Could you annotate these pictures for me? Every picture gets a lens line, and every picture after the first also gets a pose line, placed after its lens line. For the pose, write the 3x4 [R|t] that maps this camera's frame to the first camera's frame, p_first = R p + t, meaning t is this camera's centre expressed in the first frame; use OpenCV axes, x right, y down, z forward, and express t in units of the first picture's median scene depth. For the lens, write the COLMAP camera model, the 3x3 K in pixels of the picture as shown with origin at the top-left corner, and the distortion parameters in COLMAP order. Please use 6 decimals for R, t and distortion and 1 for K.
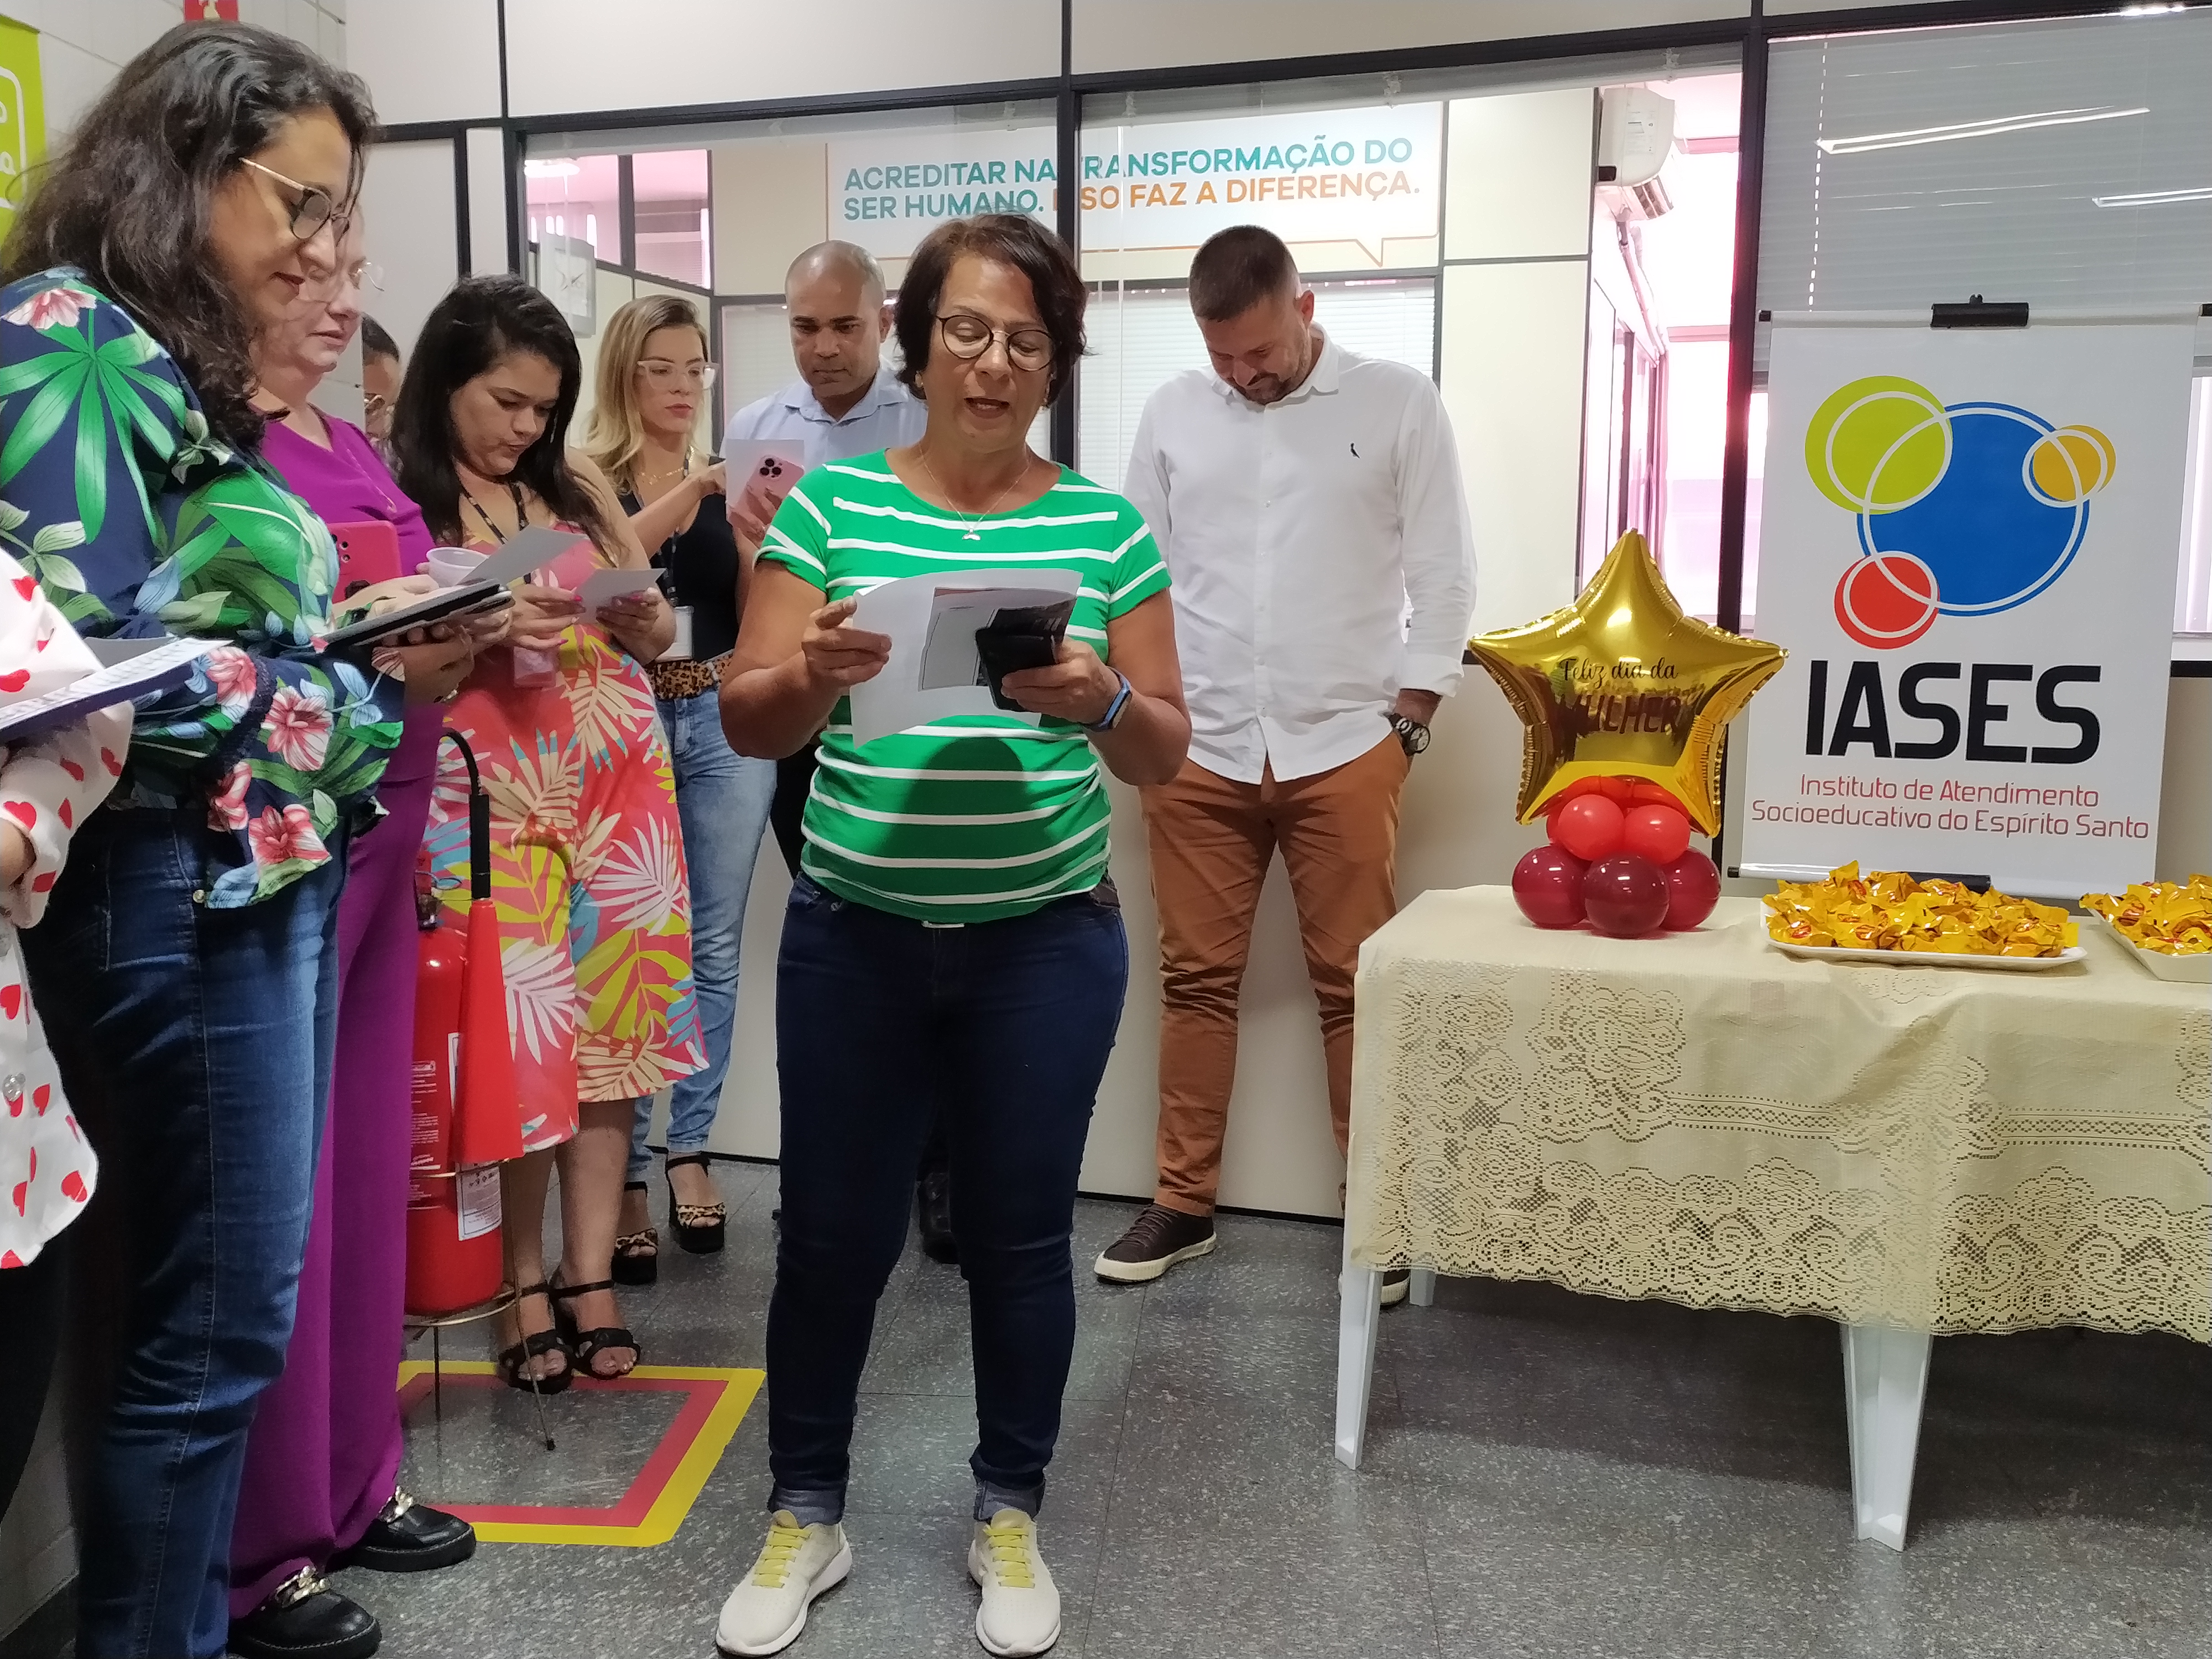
lens RADIAL K [[2054.9, 0, 1107.8], [0, 2054.9, 827.9], [0, 0, 1]] dist [0.032349, 0.000000]
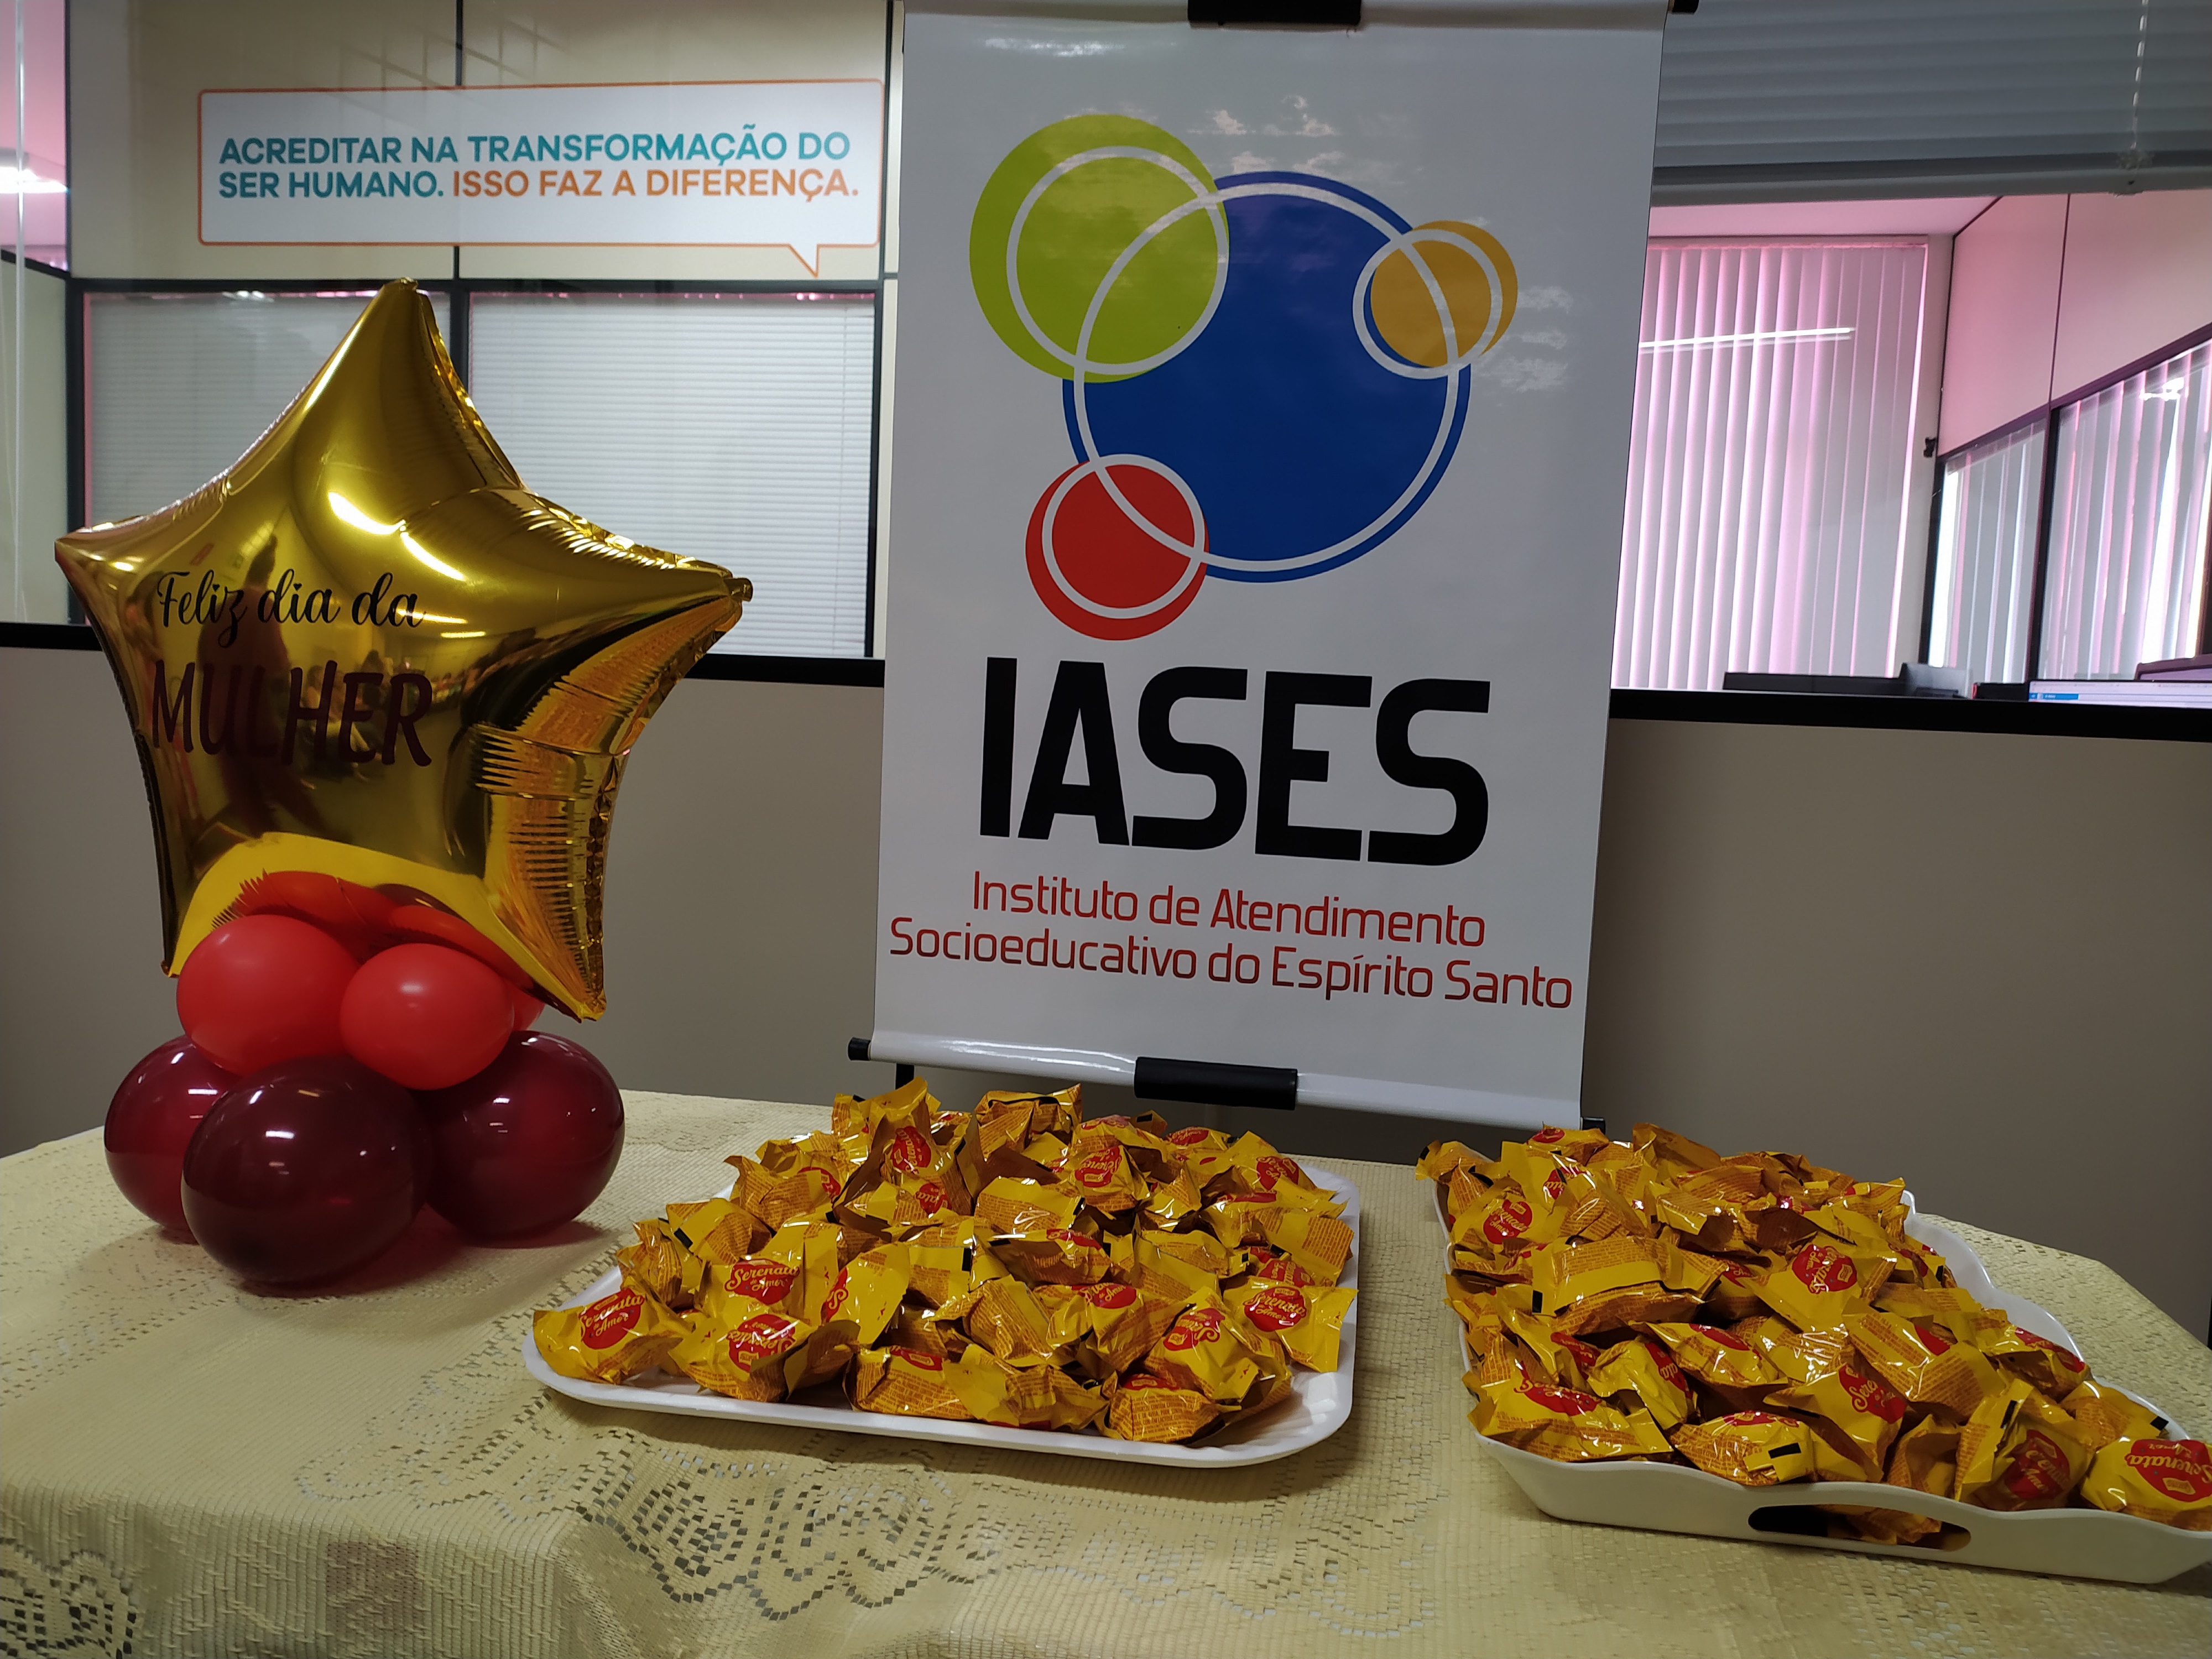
lens RADIAL K [[1598.8, 0, 1105.5], [0, 1598.8, 840.0], [0, 0, 1]] dist [0.002299, -0.015401]
pose [[0.989809, 0.024440, 0.140290, 0.311463], [-0.020380, 0.999333, -0.030308, -0.022264], [-0.140937, 0.027140, 0.989646, 0.583262]]
